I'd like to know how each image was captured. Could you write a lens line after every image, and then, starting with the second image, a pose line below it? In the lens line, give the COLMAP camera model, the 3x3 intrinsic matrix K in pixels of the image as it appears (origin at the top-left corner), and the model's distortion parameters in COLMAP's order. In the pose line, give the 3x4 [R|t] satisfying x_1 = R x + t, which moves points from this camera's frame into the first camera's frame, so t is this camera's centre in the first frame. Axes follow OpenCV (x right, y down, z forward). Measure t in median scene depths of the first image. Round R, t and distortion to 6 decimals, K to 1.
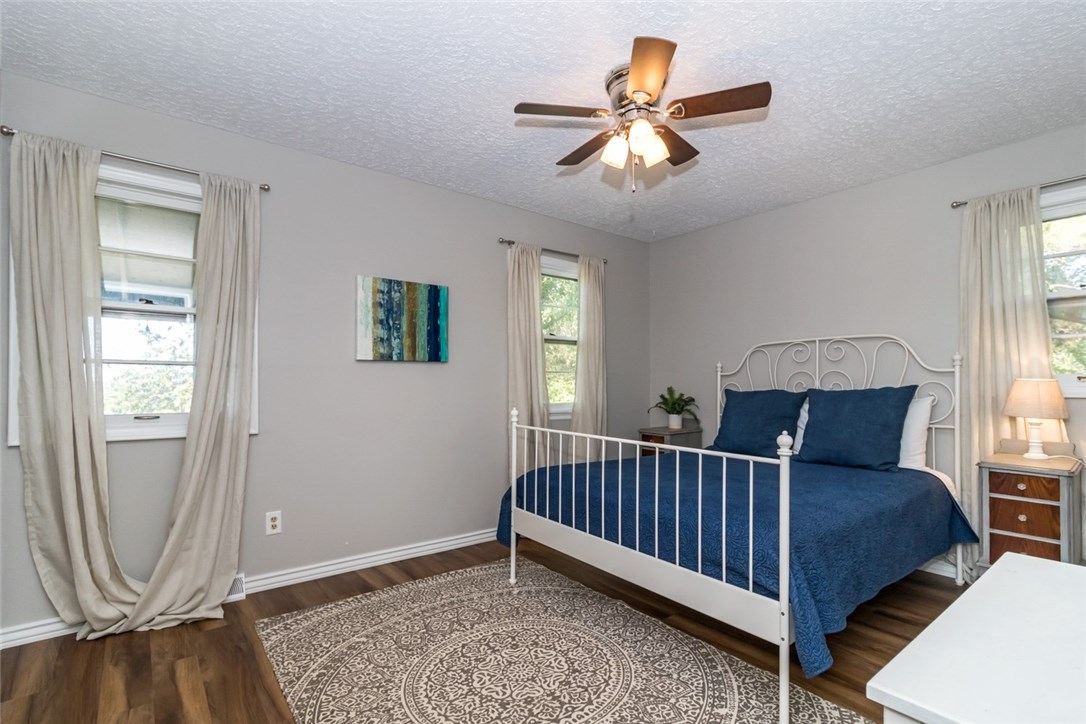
lens RADIAL K [[506.7, 0, 545.7], [0, 506.7, 373.8], [0, 0, 1]] dist [0.001682, 0.003464]
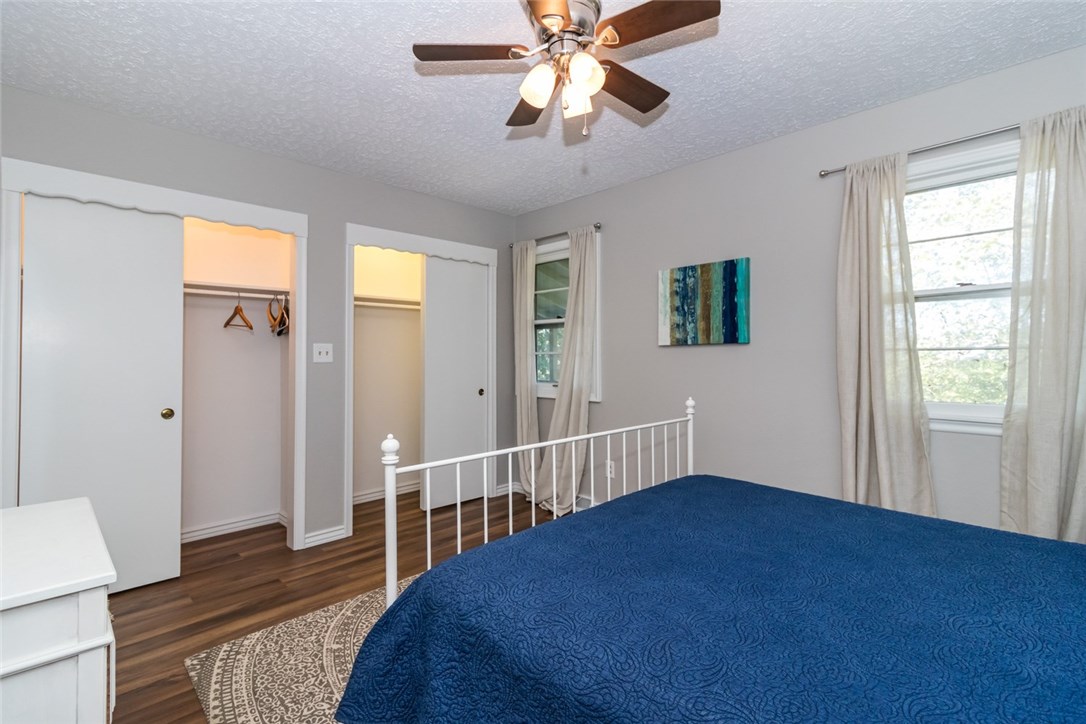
lens RADIAL K [[506.7, 0, 545.2], [0, 506.7, 356.7], [0, 0, 1]] dist [0.001682, 0.003464]
pose [[0.109026, -0.010015, -0.993988, 0.687076], [0.013408, 0.999873, -0.008604, 0.003274], [0.993948, -0.012389, 0.109146, 0.594616]]
